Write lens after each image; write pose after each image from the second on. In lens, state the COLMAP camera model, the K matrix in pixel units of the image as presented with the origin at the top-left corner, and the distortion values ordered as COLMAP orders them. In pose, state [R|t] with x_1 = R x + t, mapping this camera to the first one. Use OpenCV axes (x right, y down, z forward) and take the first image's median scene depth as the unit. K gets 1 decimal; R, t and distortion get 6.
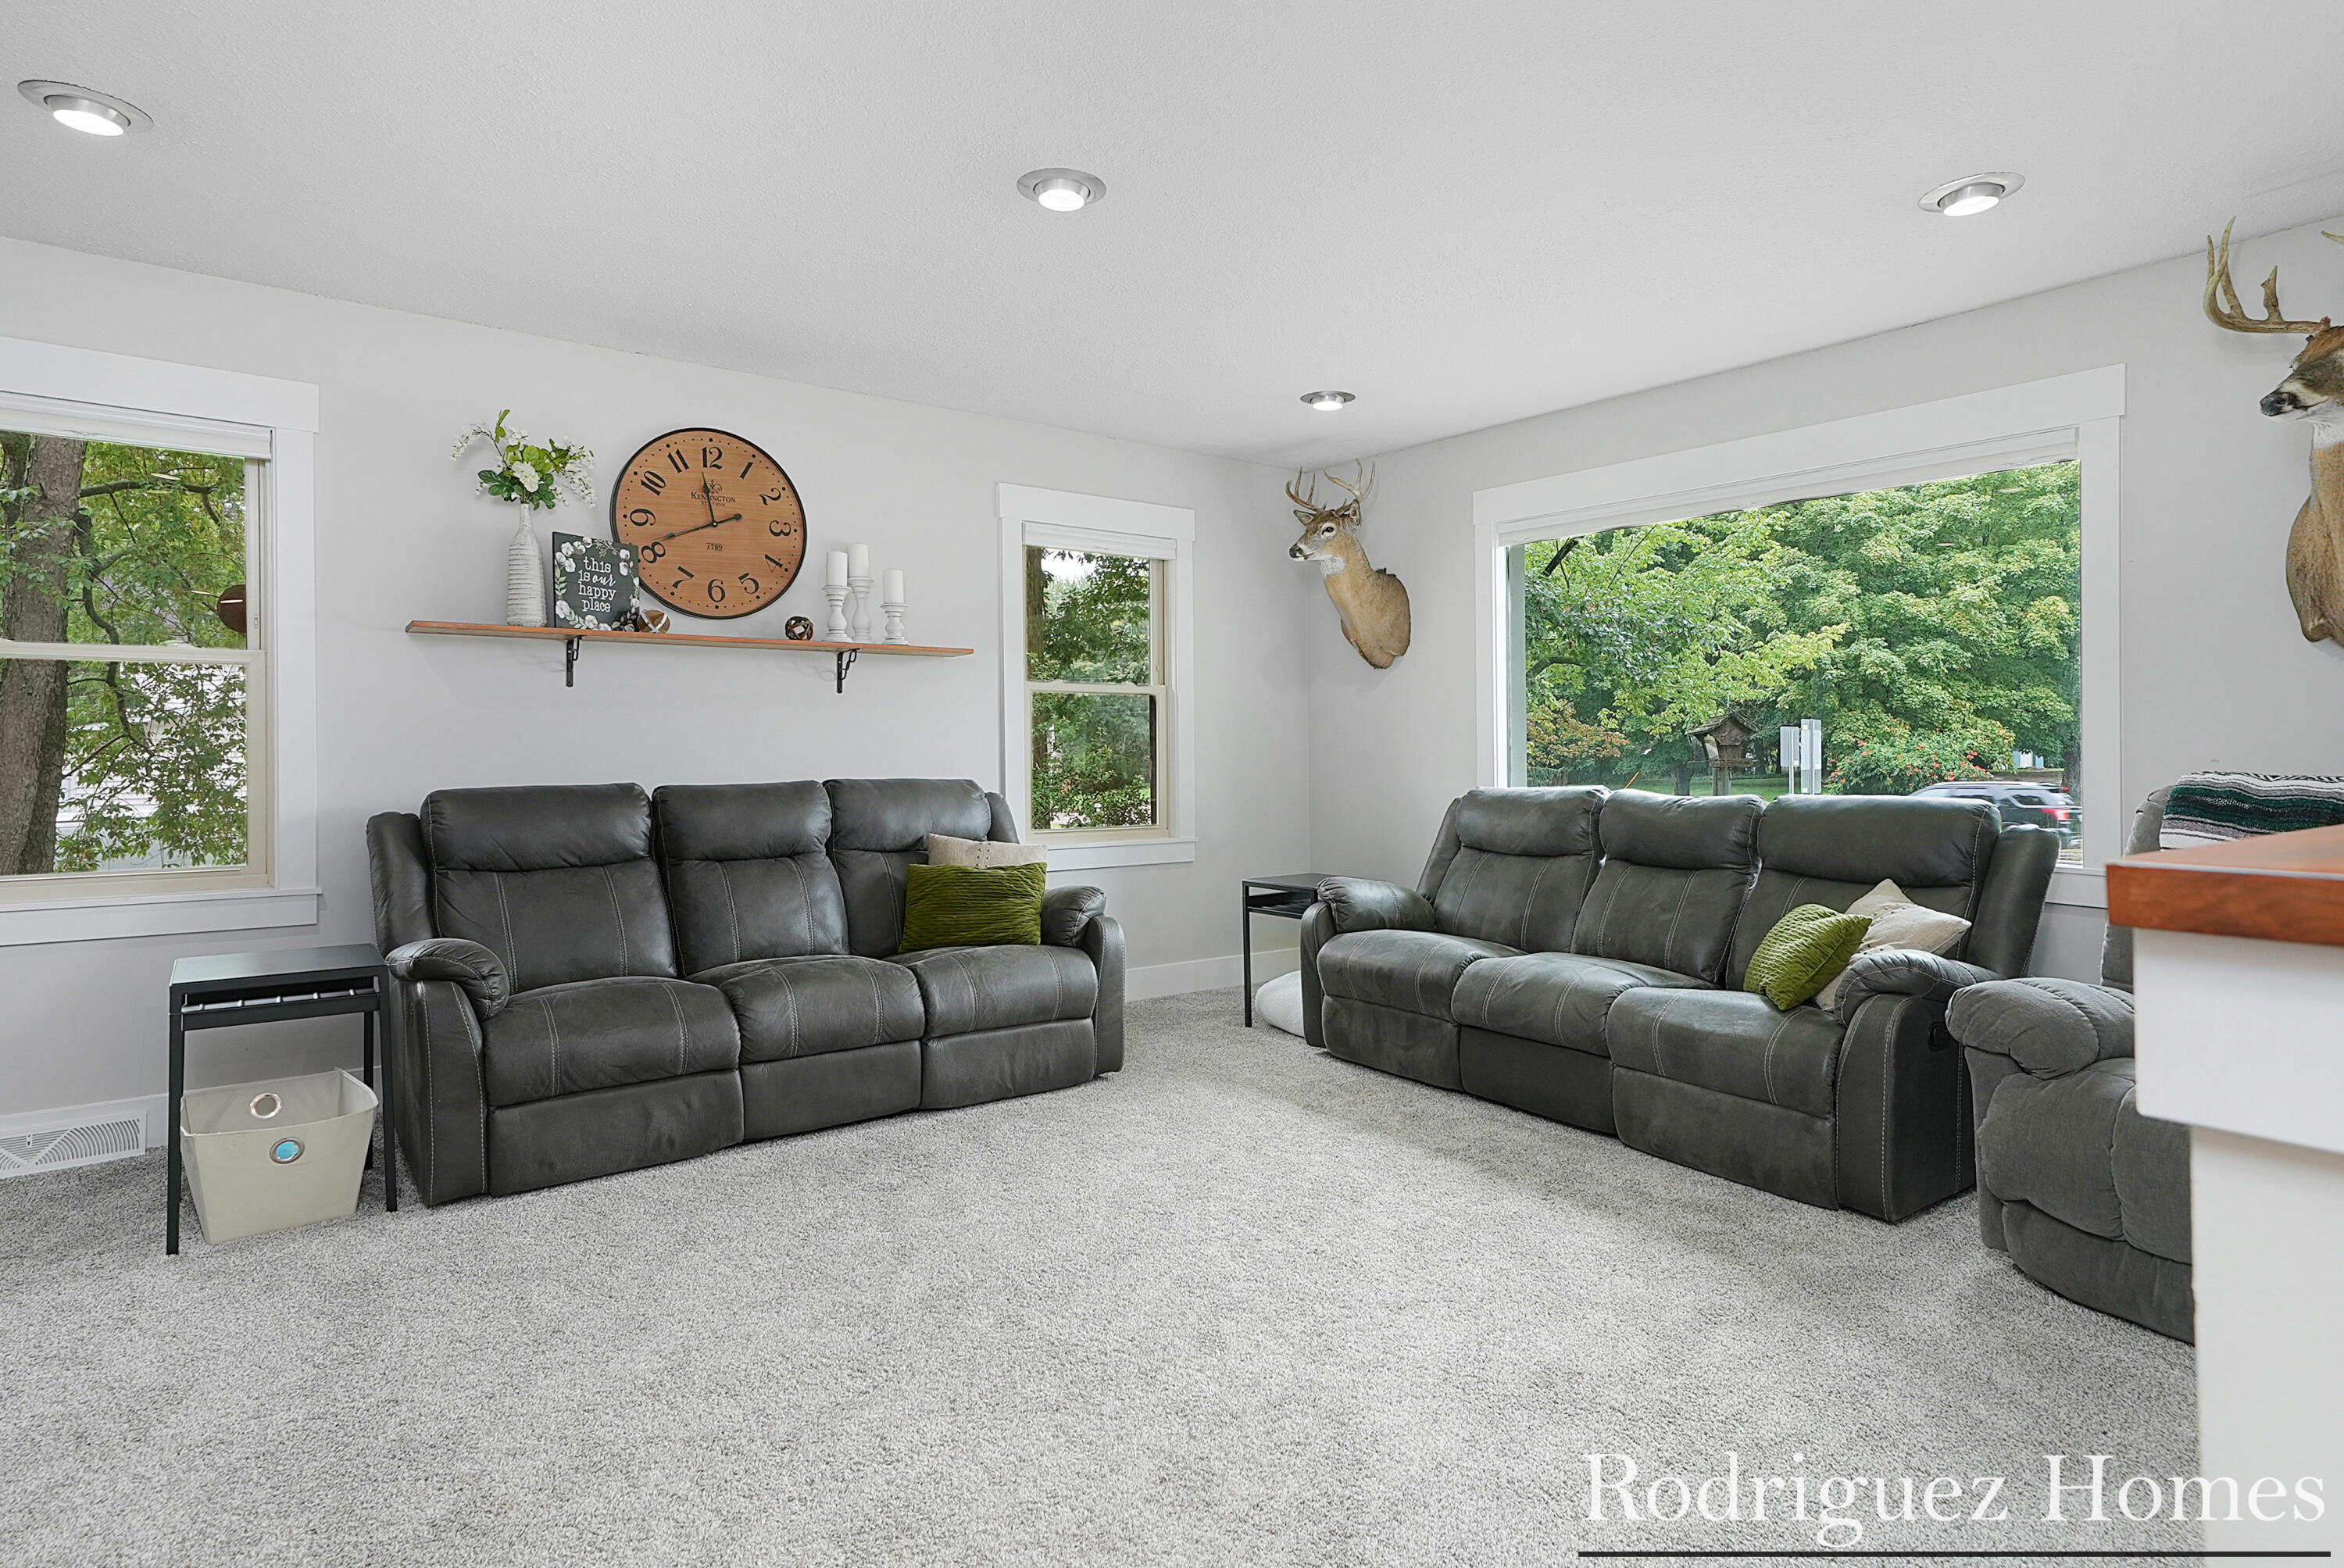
lens RADIAL K [[1231.5, 0, 1154.6], [0, 1231.5, 762.3], [0, 0, 1]] dist [0.015897, 0.001180]
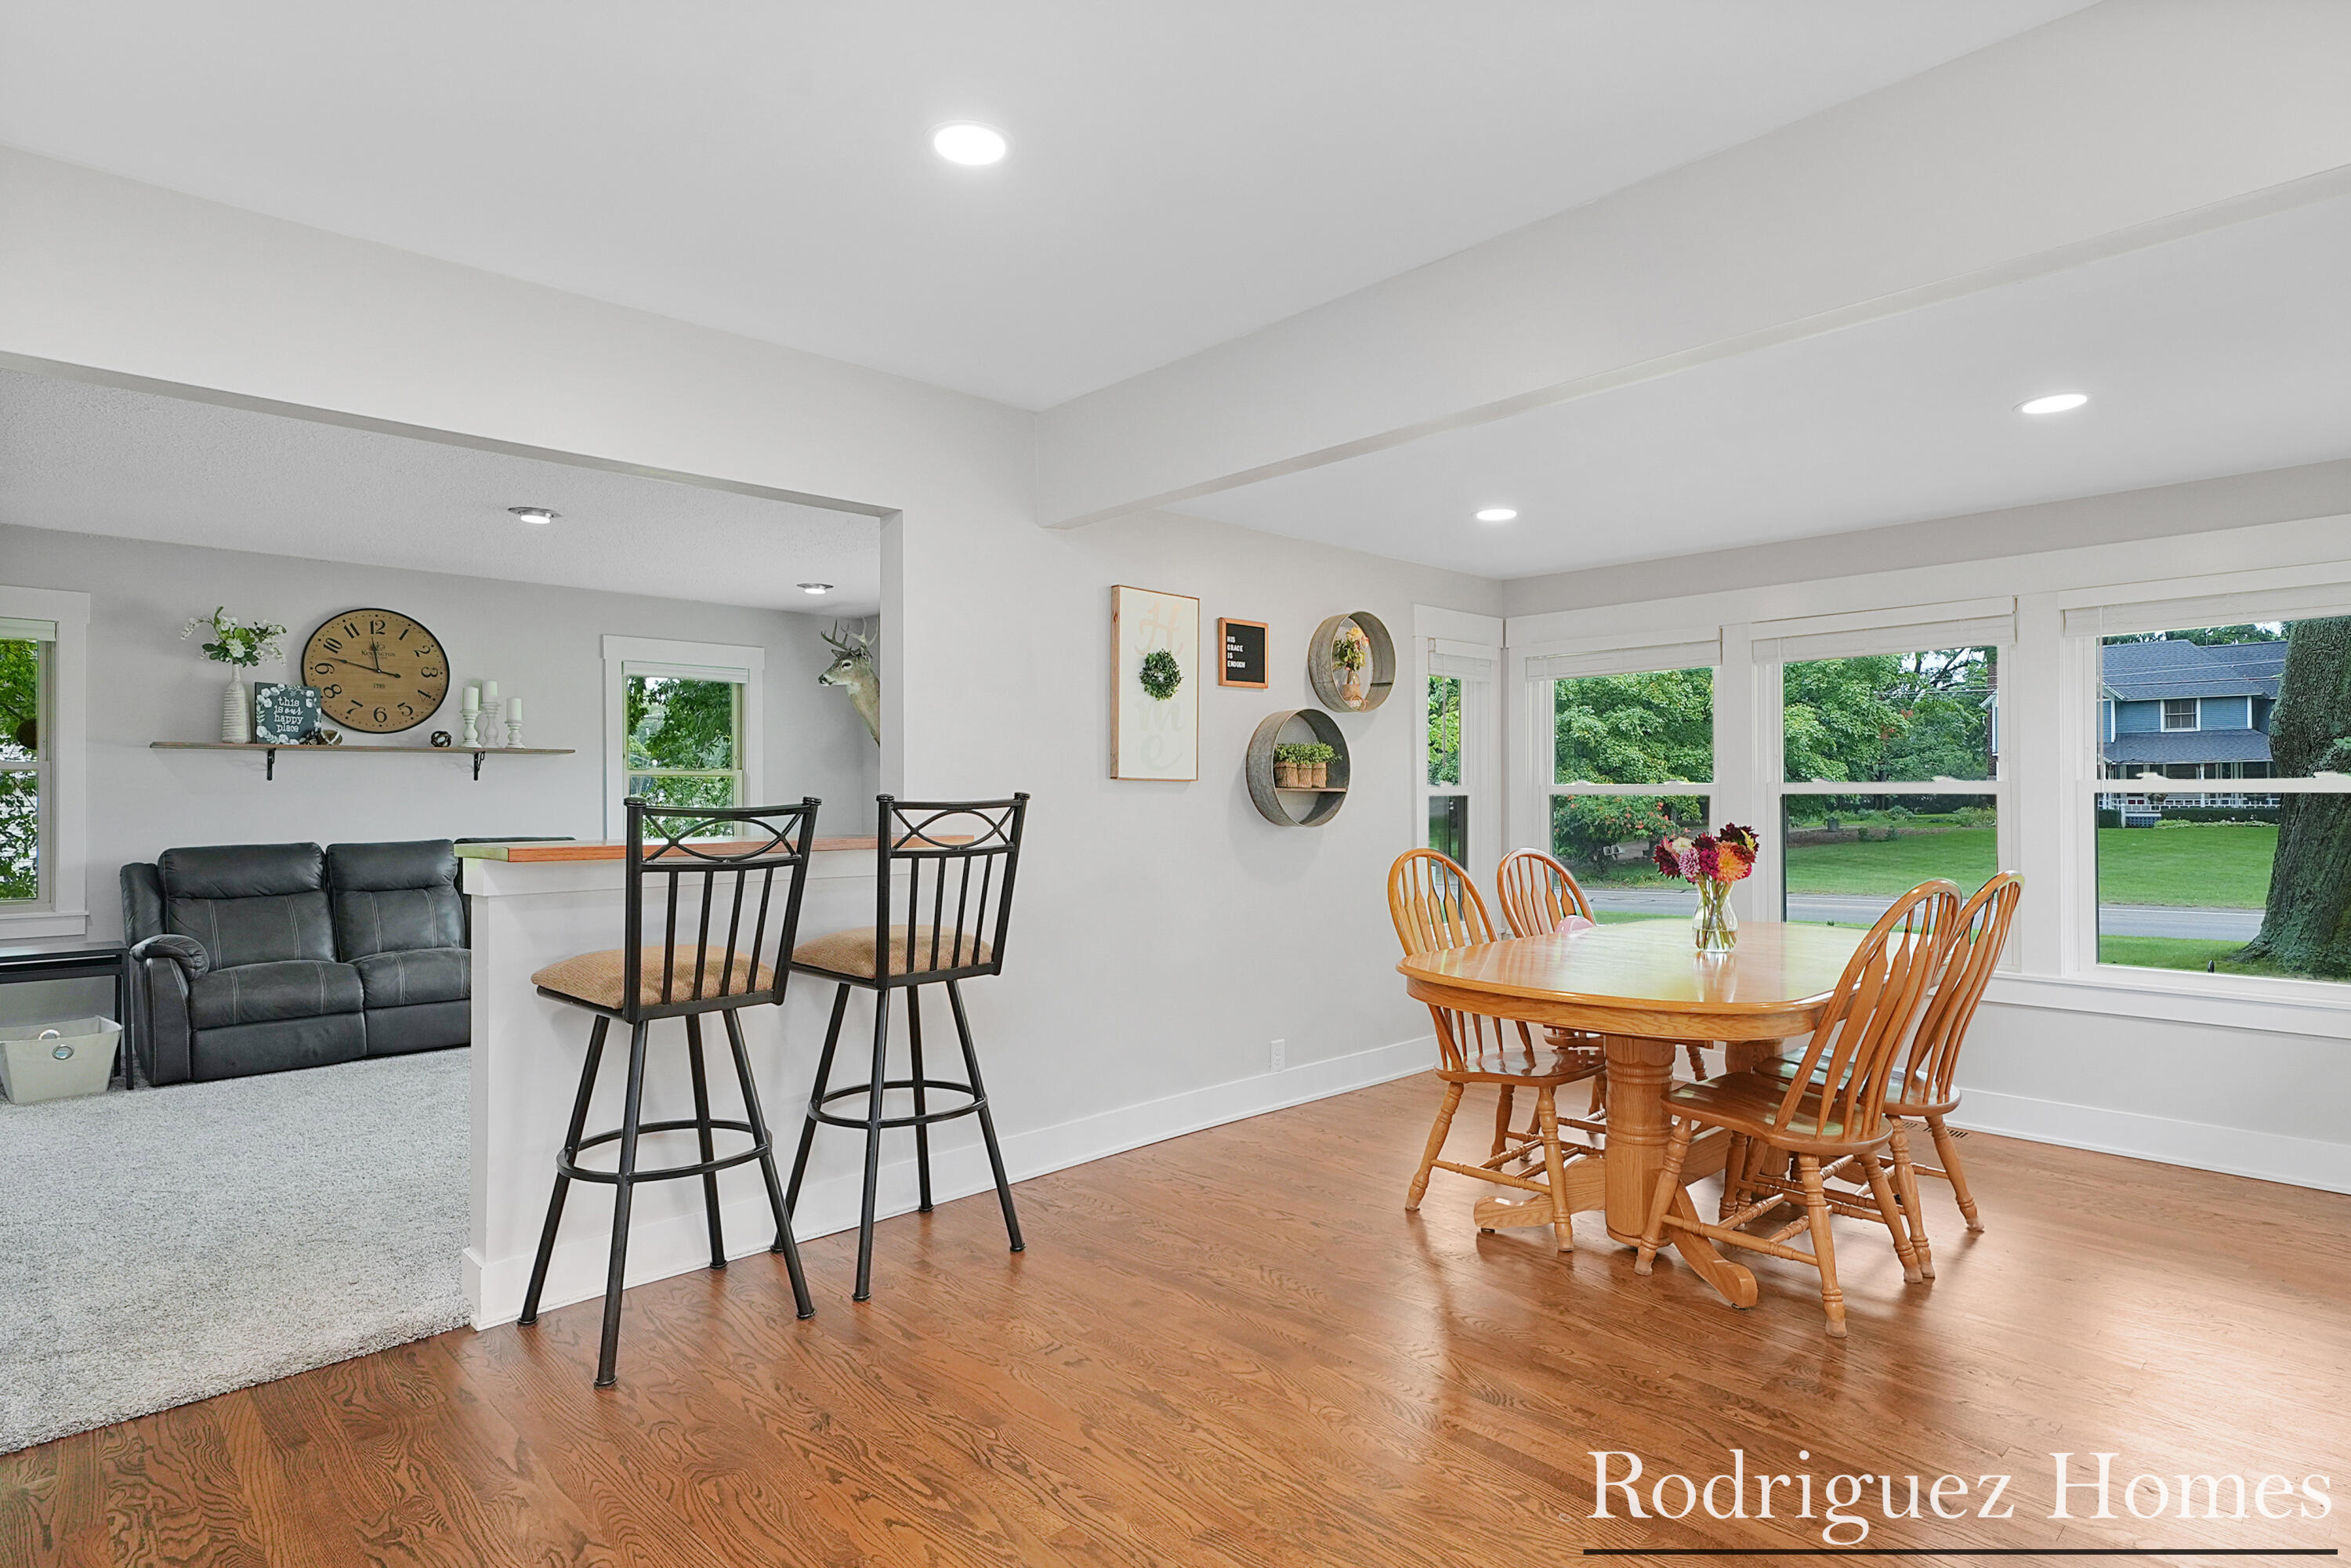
lens RADIAL K [[1235.2, 0, 1175.8], [0, 1235.2, 793.3], [0, 0, 1]] dist [0.015897, 0.001180]
pose [[0.993544, -0.010233, 0.112986, 0.483728], [0.012639, 0.999708, -0.020598, 0.001116], [-0.112742, 0.021893, 0.993383, -0.683124]]
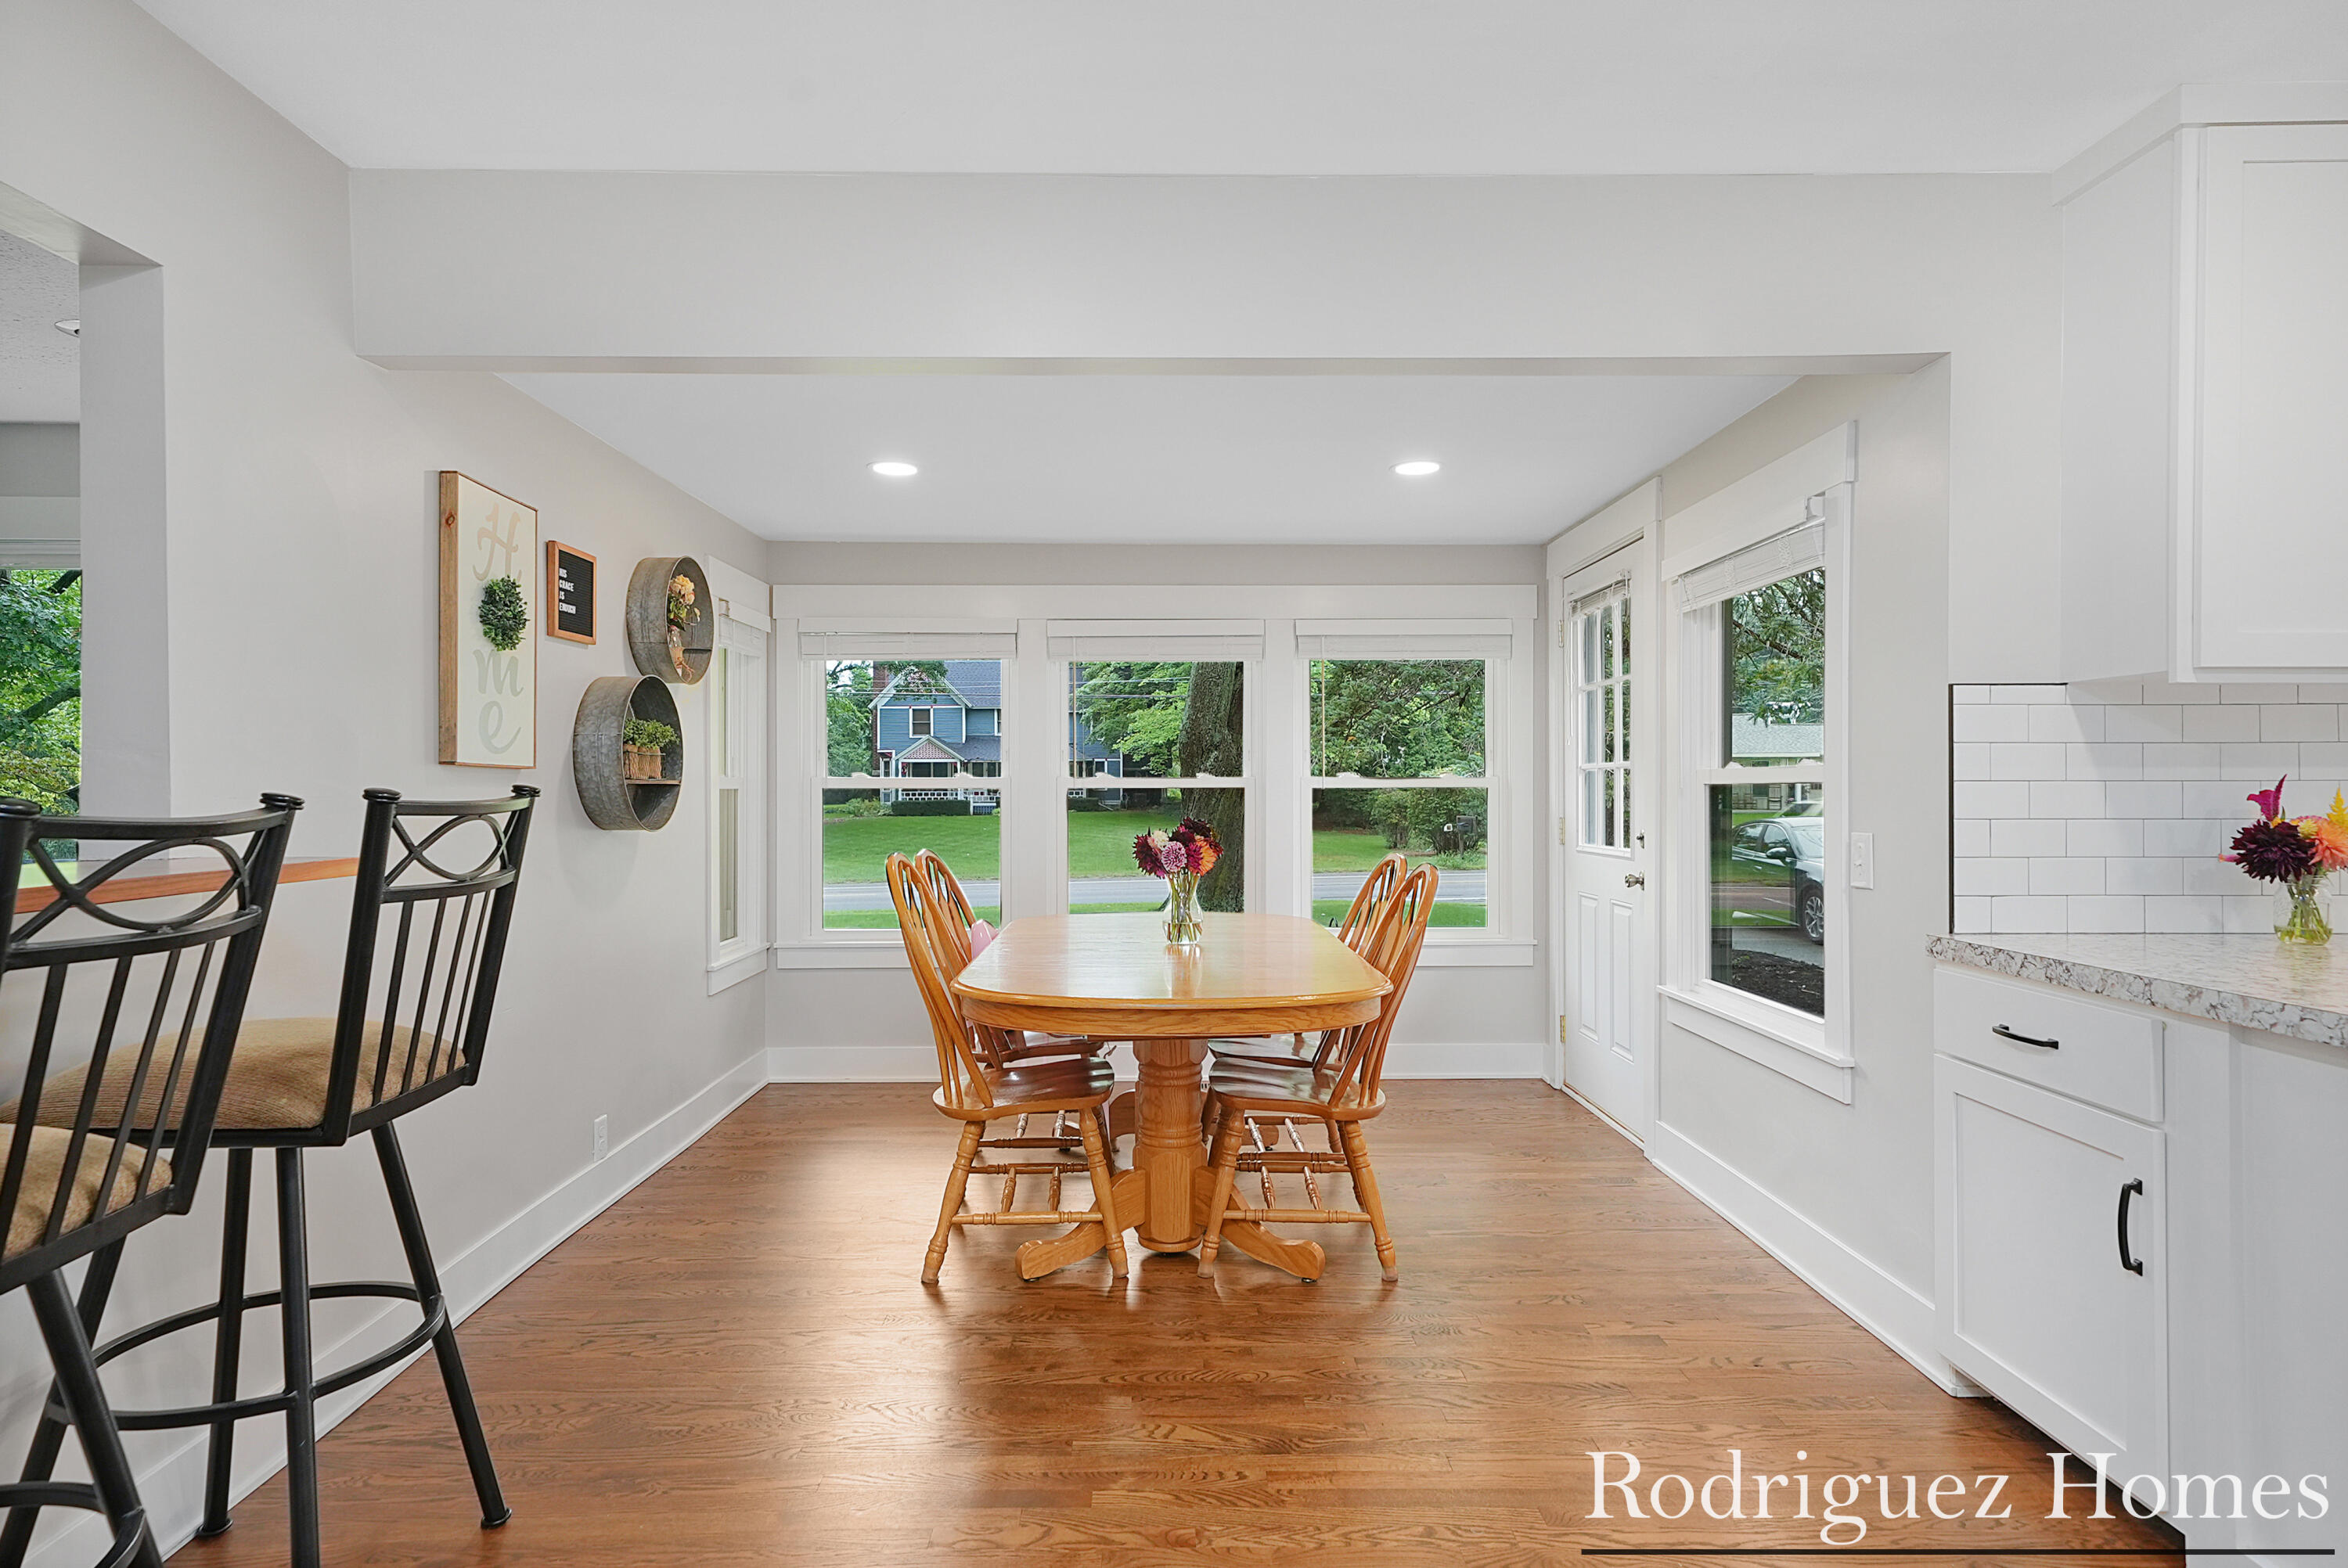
lens RADIAL K [[1299.9, 0, 1180.8], [0, 1299.9, 788.7], [0, 0, 1]] dist [0.003612, 0.000567]
pose [[0.585721, -0.010010, 0.810451, 0.193346], [0.021427, 0.999766, -0.003137, -0.008971], [-0.810229, 0.019203, 0.585798, -0.388607]]
